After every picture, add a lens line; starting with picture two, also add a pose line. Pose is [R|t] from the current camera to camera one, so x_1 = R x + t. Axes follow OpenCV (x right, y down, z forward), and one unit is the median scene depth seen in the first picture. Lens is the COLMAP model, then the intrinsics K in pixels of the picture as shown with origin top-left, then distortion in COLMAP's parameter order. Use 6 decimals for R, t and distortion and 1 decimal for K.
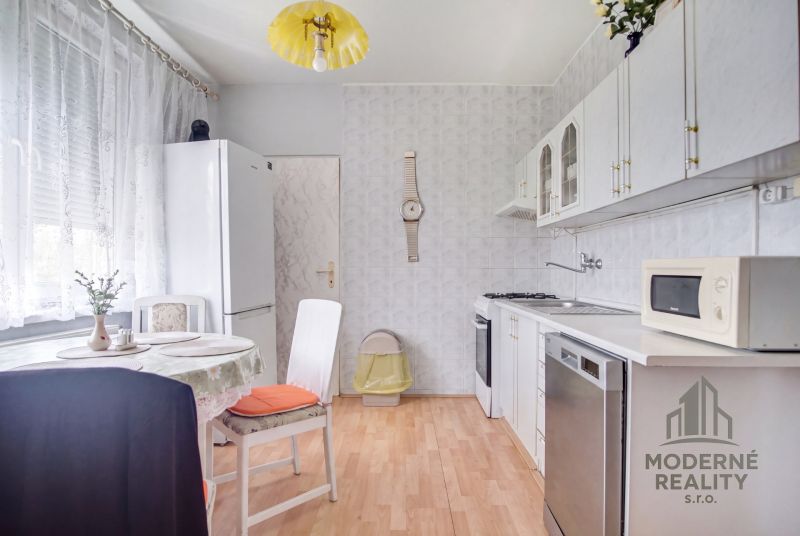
lens RADIAL K [[429.0, 0, 400.0], [0, 429.0, 268.0], [0, 0, 1]] dist [-0.033751, 0.011164]
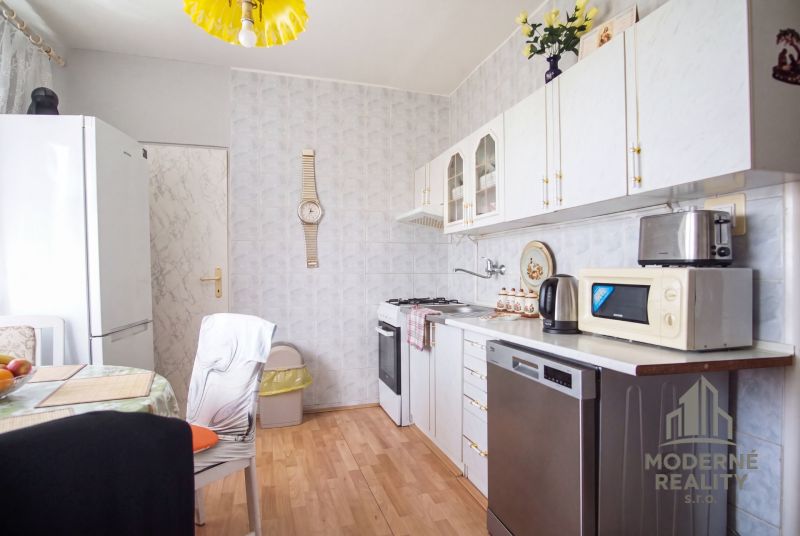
lens RADIAL K [[429.0, 0, 400.0], [0, 429.0, 268.0], [0, 0, 1]] dist [-0.033751, 0.011164]
pose [[0.949193, -0.005690, 0.314642, -0.102538], [0.007032, 0.999970, -0.003129, -0.011474], [-0.314615, 0.005183, 0.949205, 0.066898]]
